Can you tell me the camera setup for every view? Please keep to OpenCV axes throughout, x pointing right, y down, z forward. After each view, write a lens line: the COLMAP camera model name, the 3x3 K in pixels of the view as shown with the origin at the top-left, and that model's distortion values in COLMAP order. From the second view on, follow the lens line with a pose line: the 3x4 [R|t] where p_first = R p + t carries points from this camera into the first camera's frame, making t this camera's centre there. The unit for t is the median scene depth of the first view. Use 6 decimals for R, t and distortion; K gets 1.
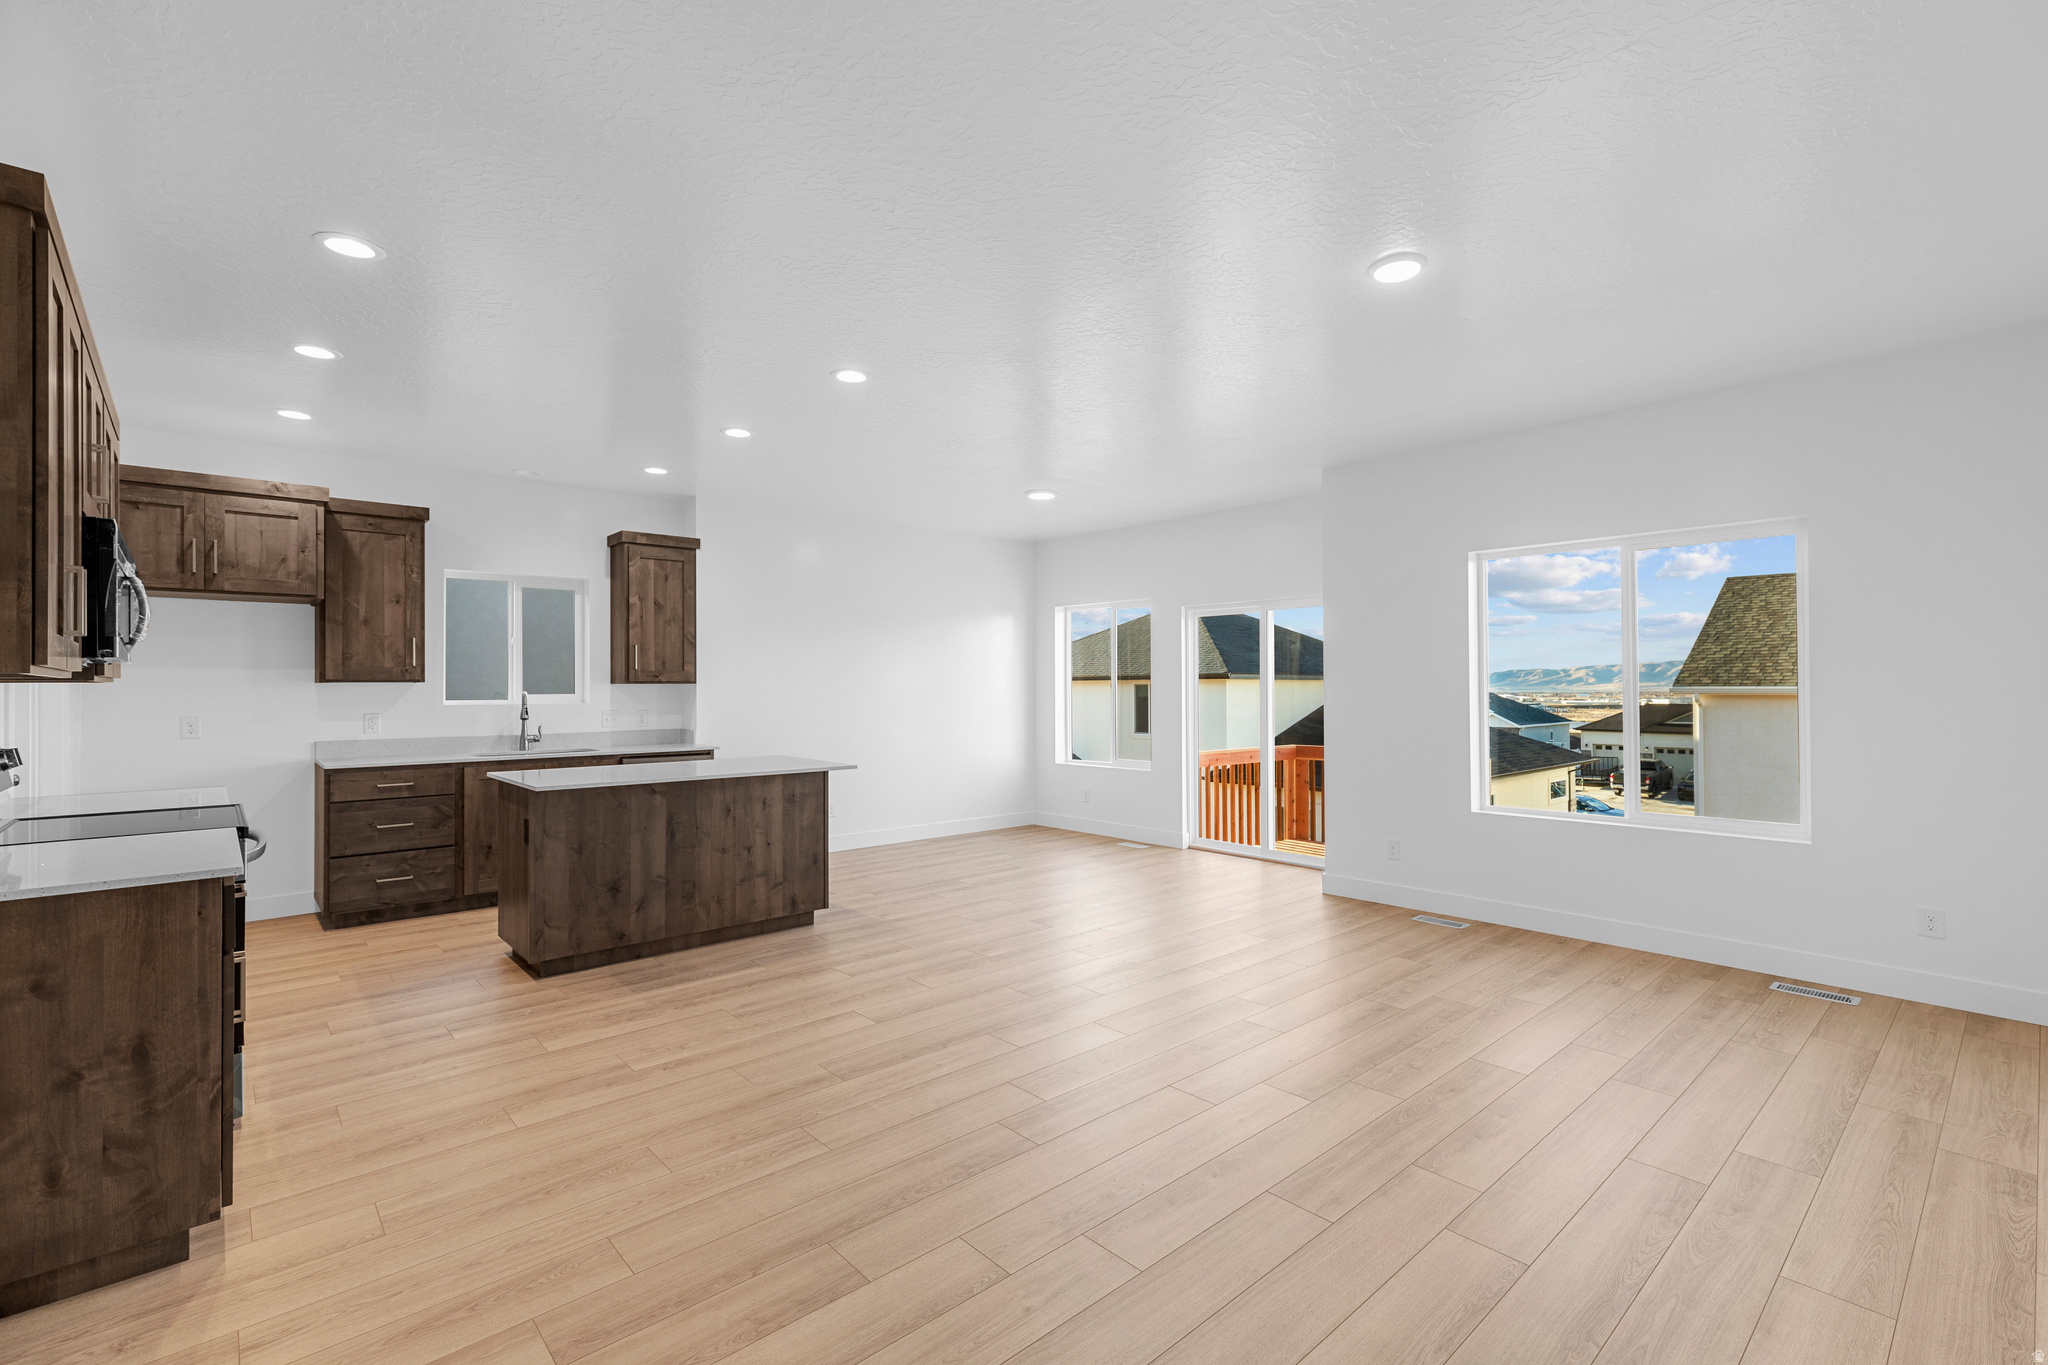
lens RADIAL K [[915.5, 0, 1029.4], [0, 915.5, 678.1], [0, 0, 1]] dist [0.010912, -0.000501]
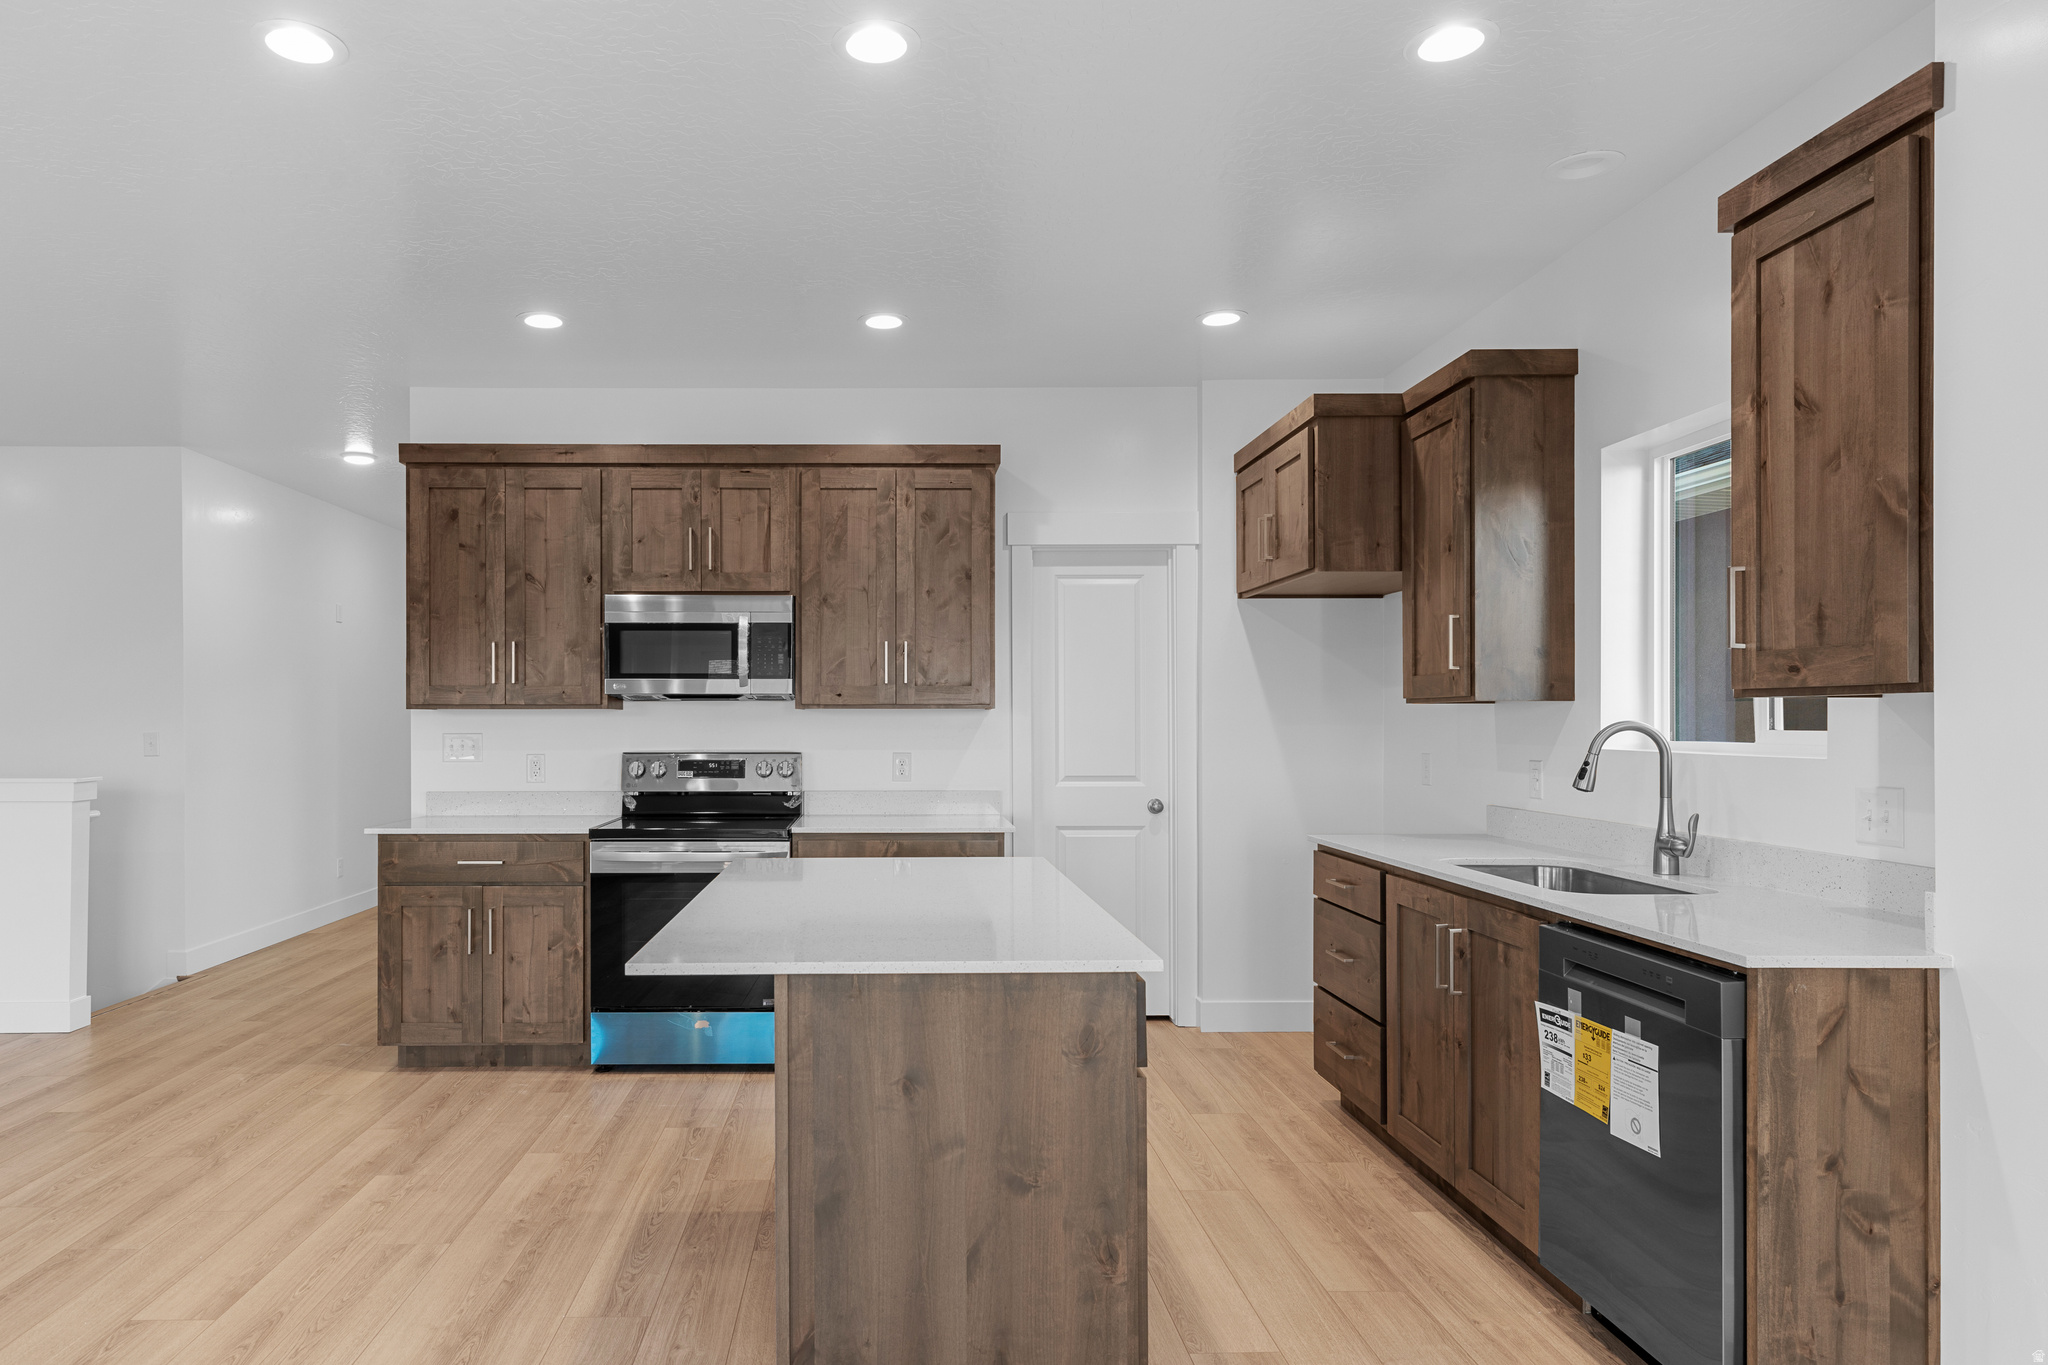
lens RADIAL K [[1240.2, 0, 884.5], [0, 1240.2, 720.9], [0, 0, 1]] dist [0.007739, 0.003446]
pose [[-0.663183, 0.007054, -0.748424, 0.074098], [0.012149, 0.999925, -0.001341, 0.014790], [0.748358, -0.009982, -0.663220, 1.452957]]
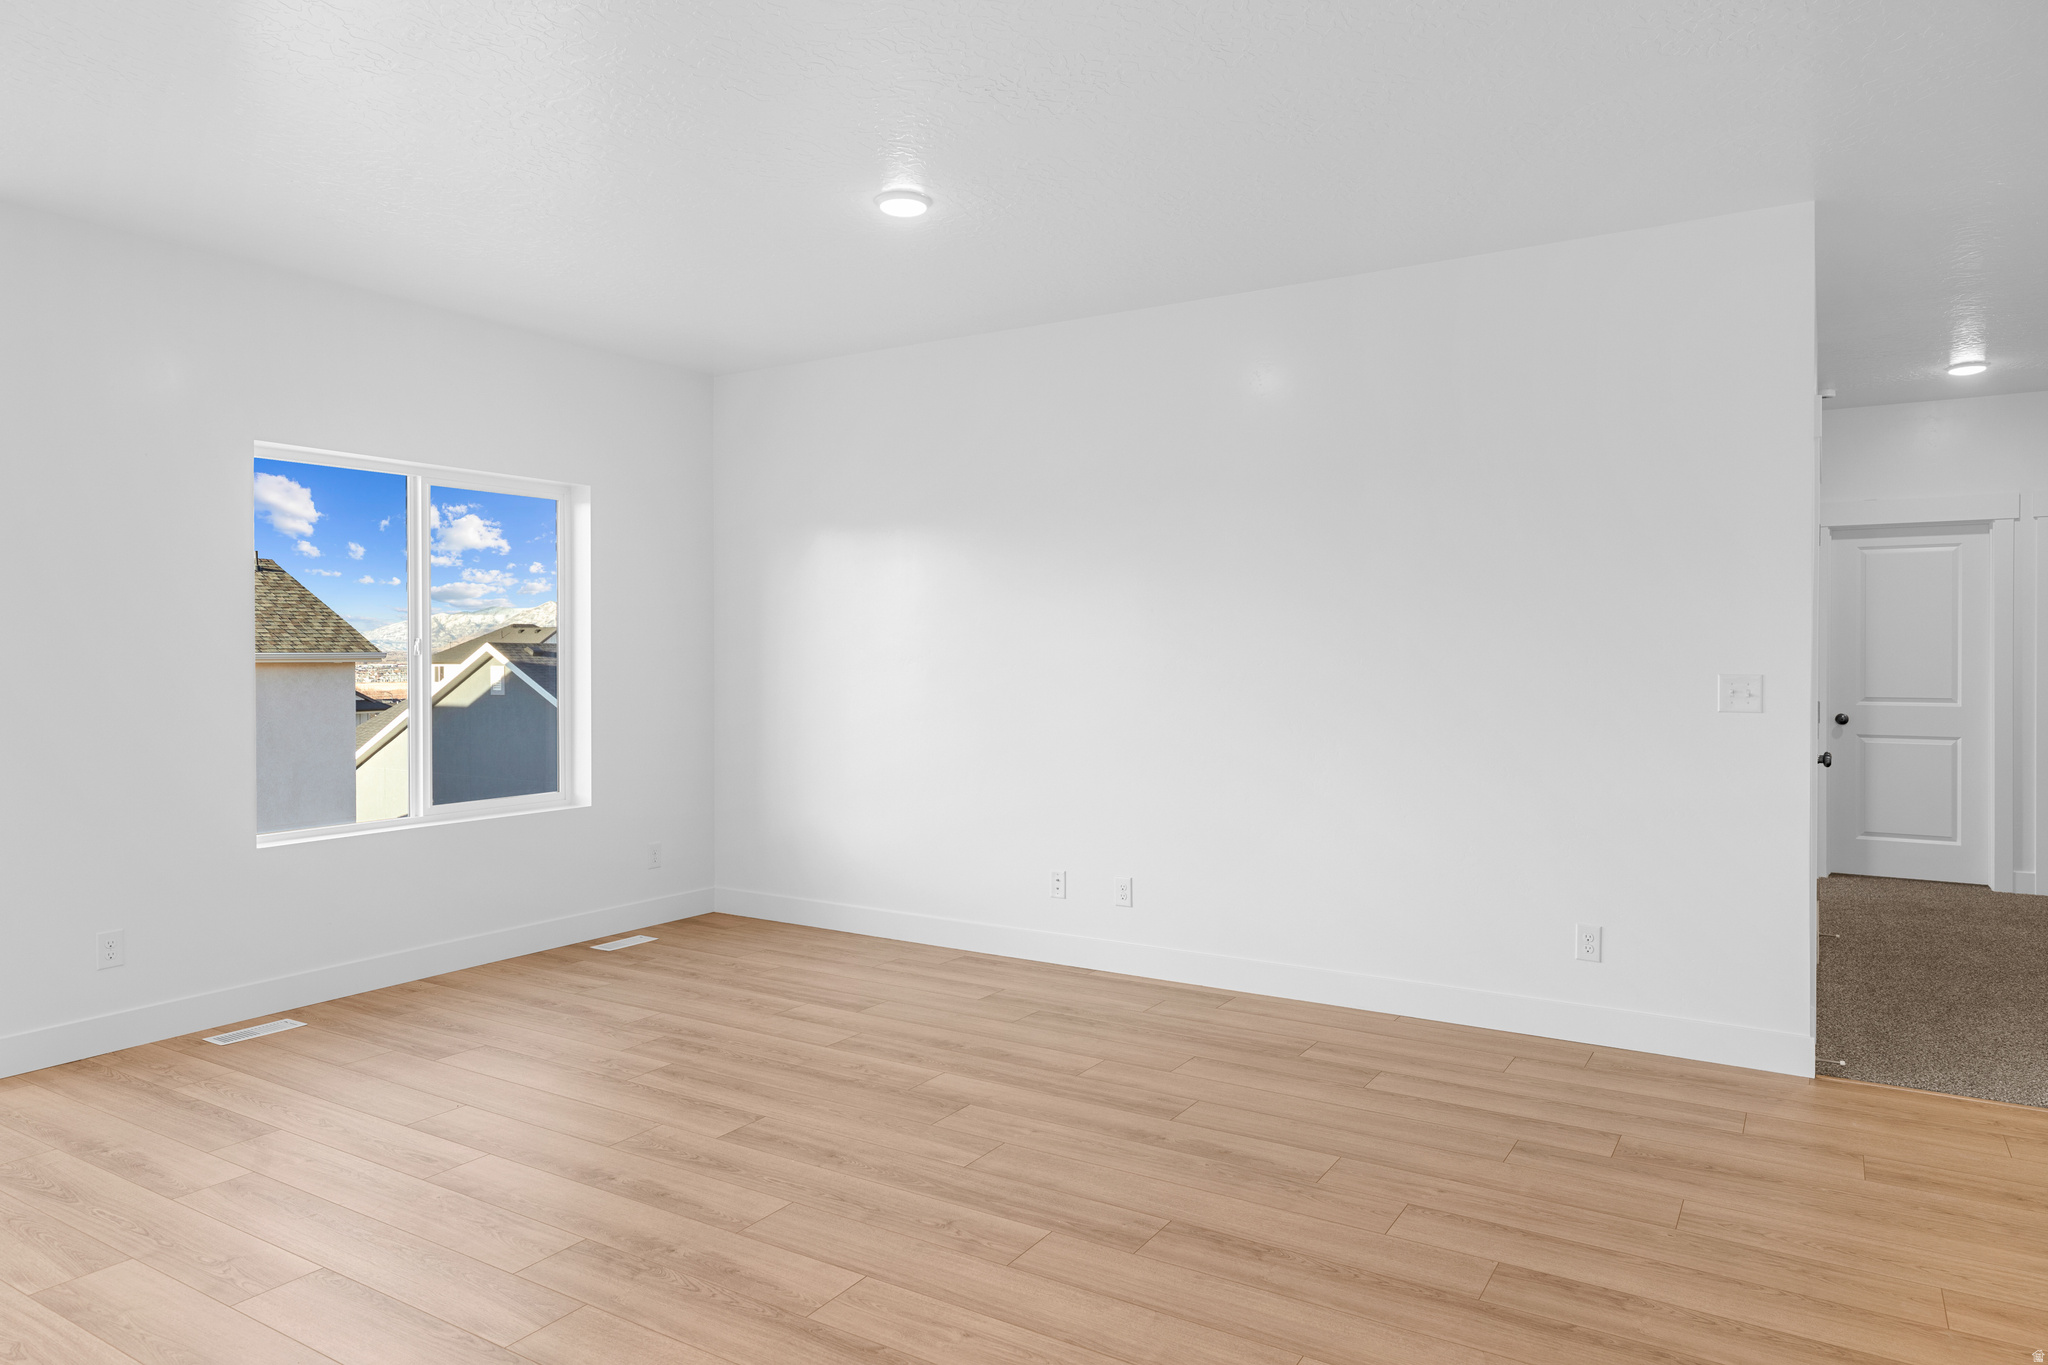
lens RADIAL K [[1265.8, 0, 1017.5], [0, 1265.8, 676.5], [0, 0, 1]] dist [0.002505, 0.000322]
pose [[-0.269299, -0.010104, 0.963004, -0.593608], [-0.007968, 0.999934, 0.008263, 0.012872], [-0.963024, -0.005447, -0.269361, 0.833505]]
